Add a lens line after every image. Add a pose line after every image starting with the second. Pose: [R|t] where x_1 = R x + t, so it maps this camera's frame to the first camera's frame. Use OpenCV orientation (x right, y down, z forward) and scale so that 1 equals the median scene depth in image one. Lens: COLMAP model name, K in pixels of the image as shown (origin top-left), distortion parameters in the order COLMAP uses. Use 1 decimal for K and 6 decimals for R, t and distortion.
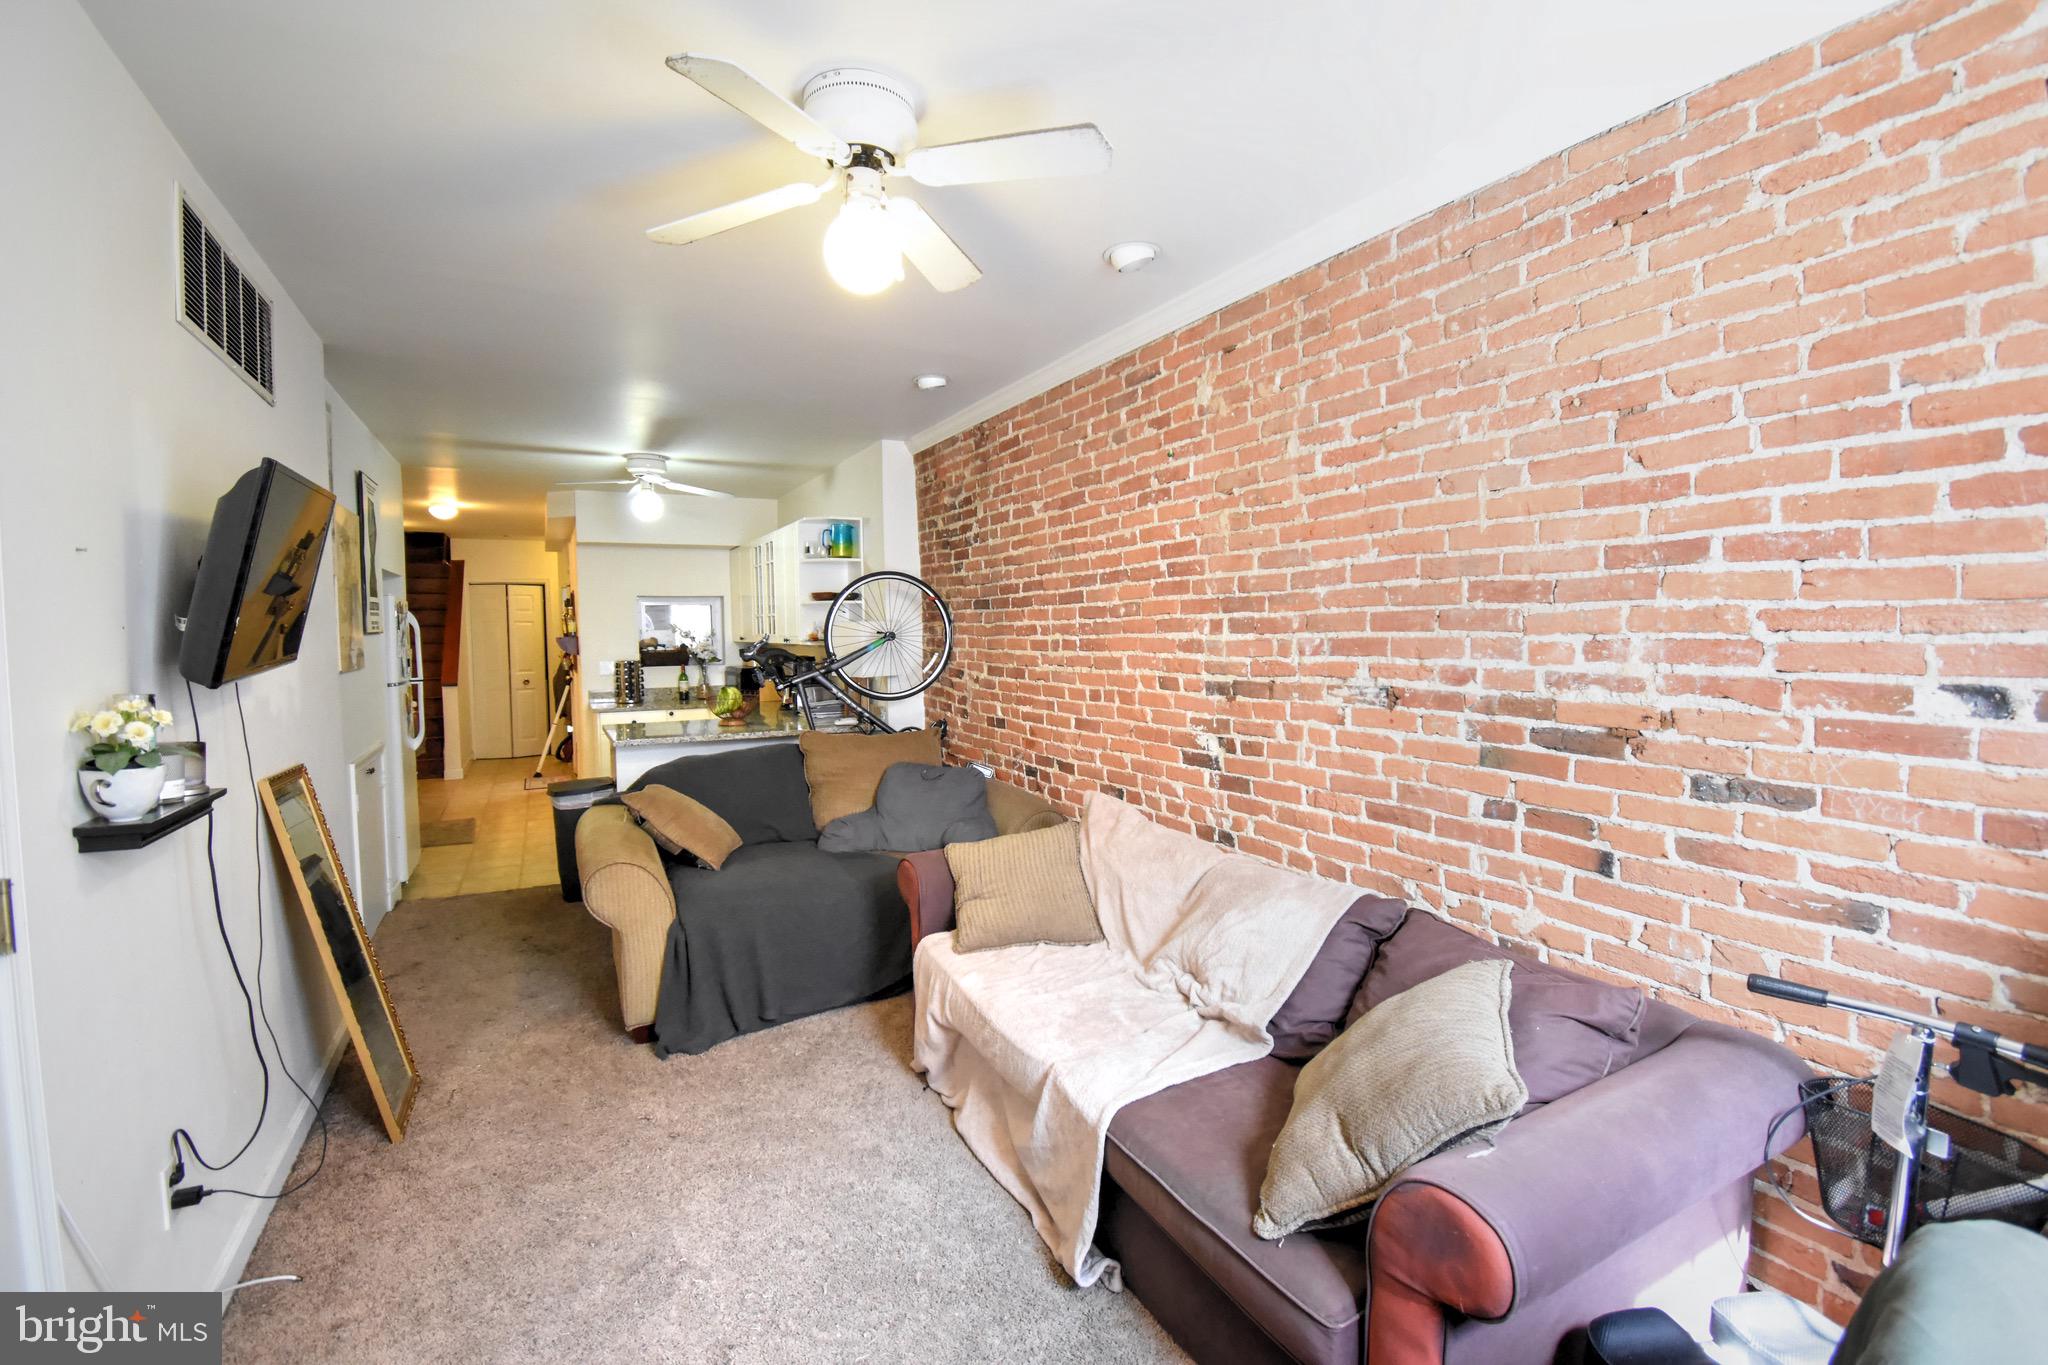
lens RADIAL K [[903.2, 0, 1027.2], [0, 903.2, 674.1], [0, 0, 1]] dist [0.021926, -0.028337]
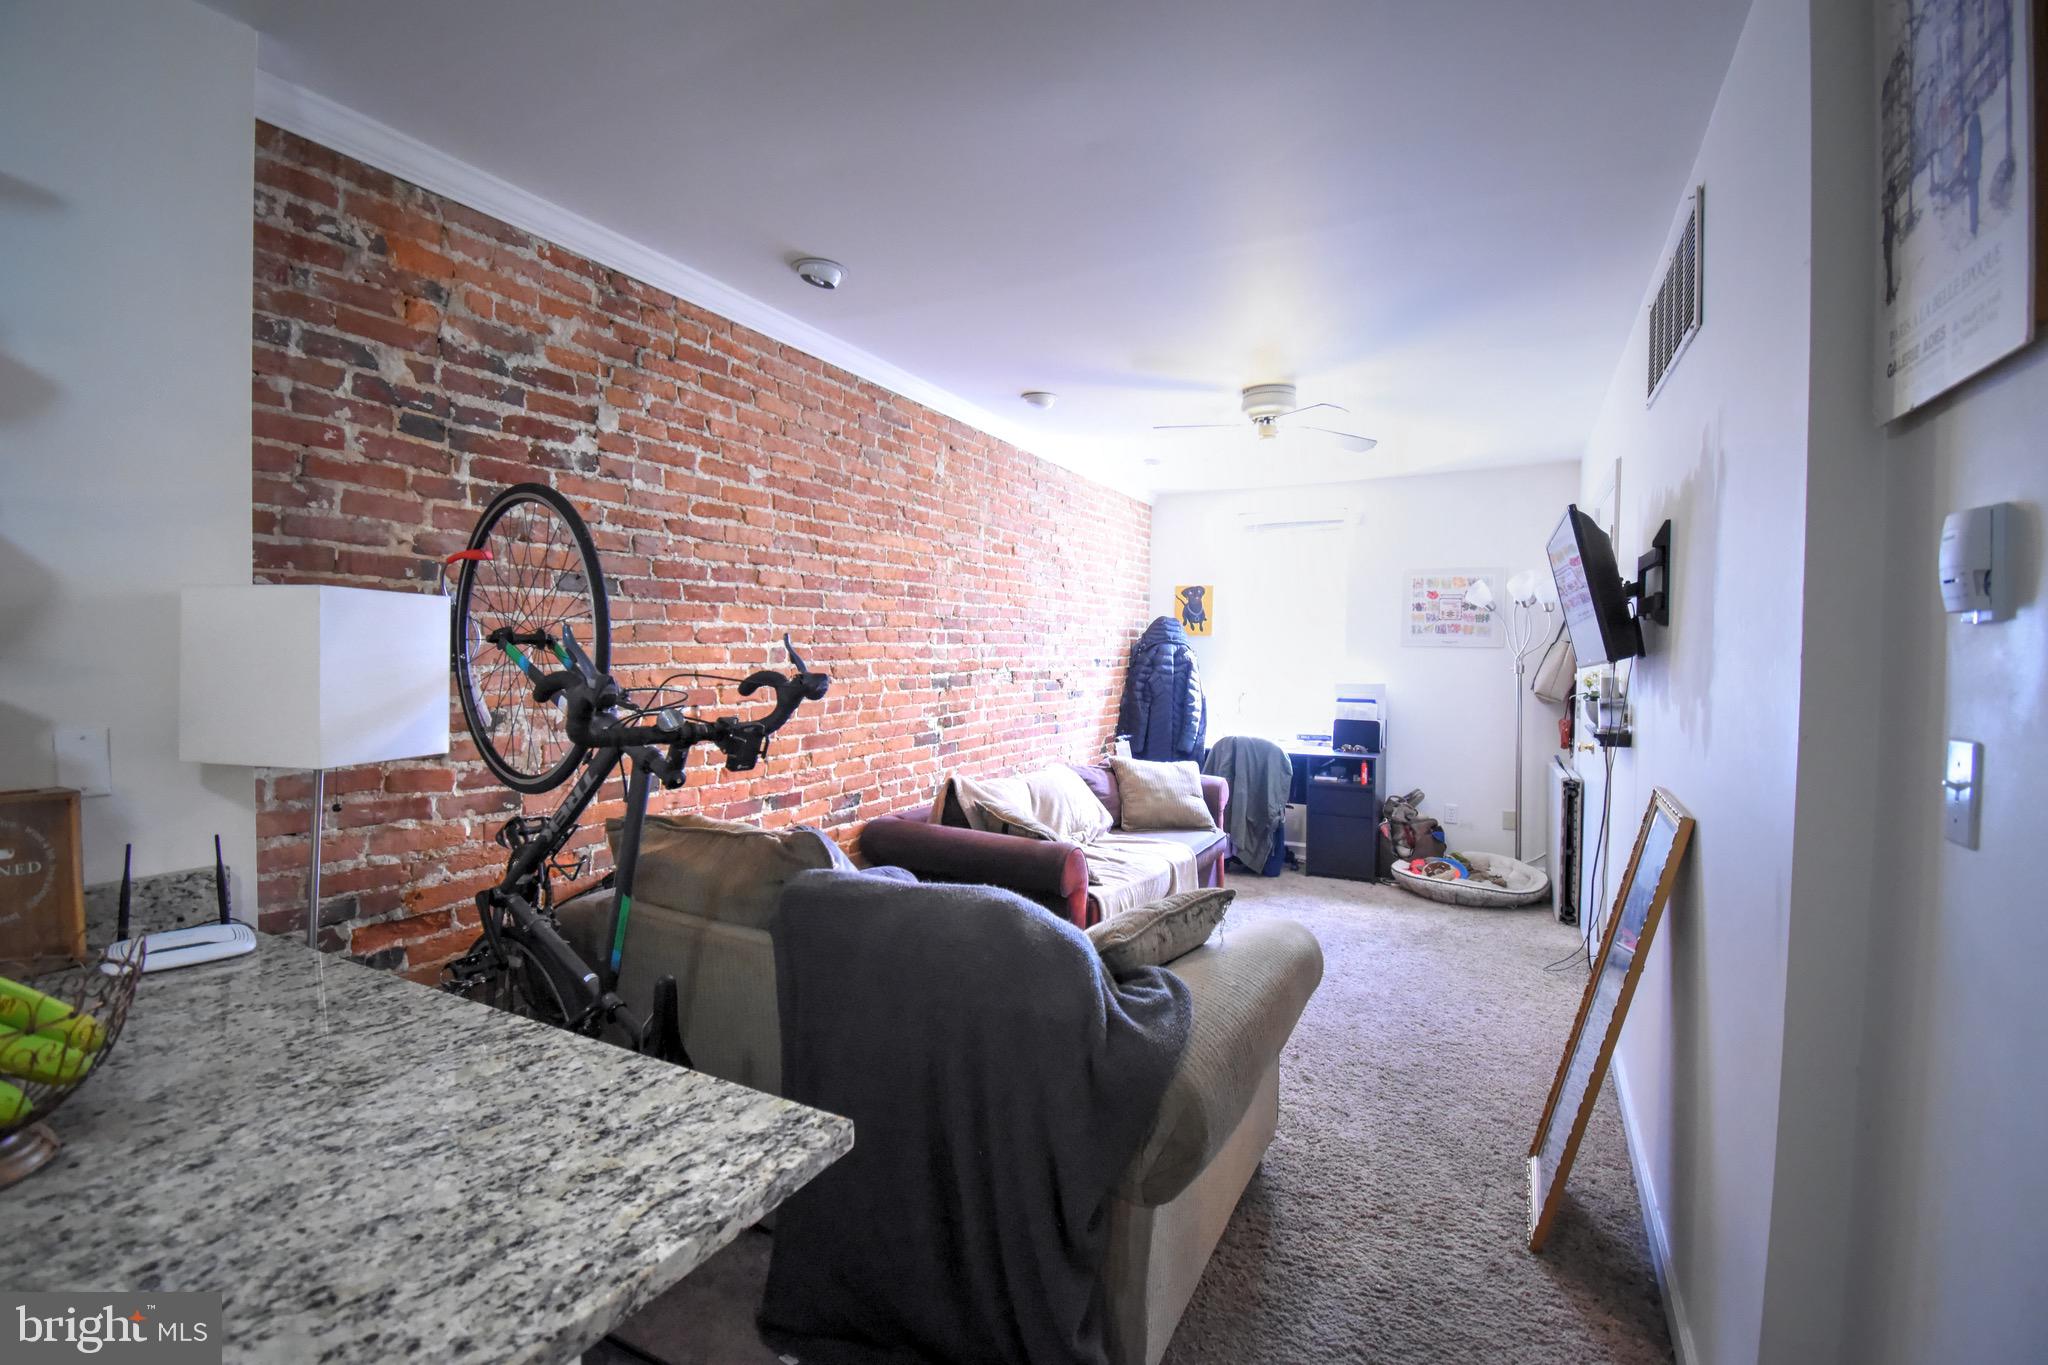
lens RADIAL K [[903.2, 0, 1027.2], [0, 903.2, 674.1], [0, 0, 1]] dist [0.021926, -0.028337]
pose [[-0.565248, -0.016750, 0.824751, -0.956398], [0.039045, 0.998130, 0.047031, -0.055105], [-0.823996, 0.058787, -0.563537, 1.587365]]
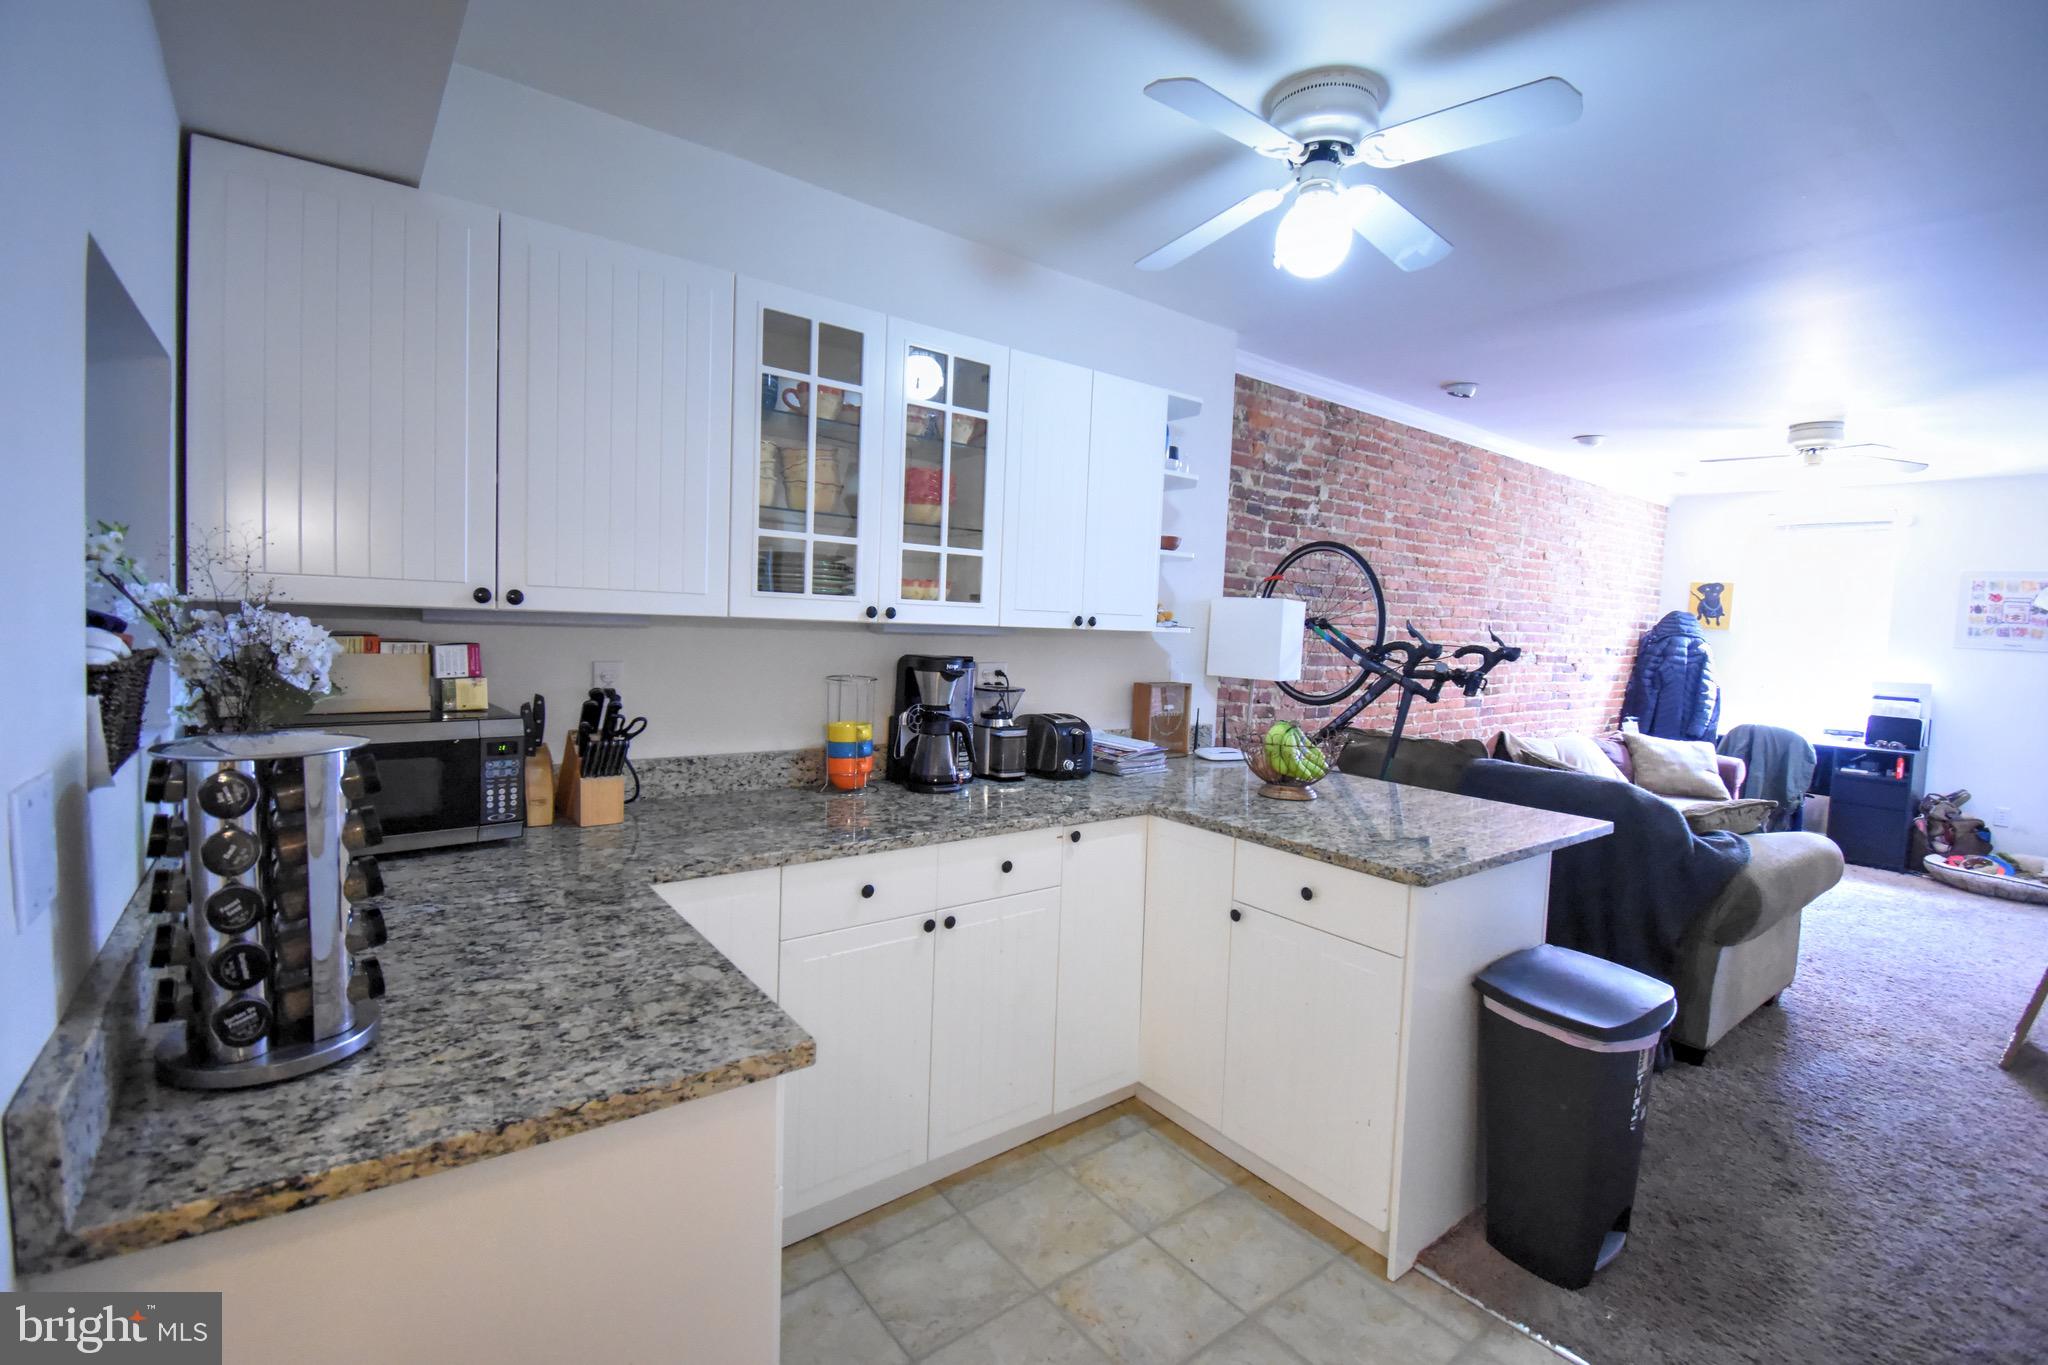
lens RADIAL K [[903.2, 0, 1027.2], [0, 903.2, 674.1], [0, 0, 1]] dist [0.021926, -0.028337]
pose [[-0.169068, -0.055785, 0.984024, -1.350560], [0.012101, 0.998204, 0.058668, -0.071945], [-0.985530, 0.021827, -0.168089, 2.098842]]
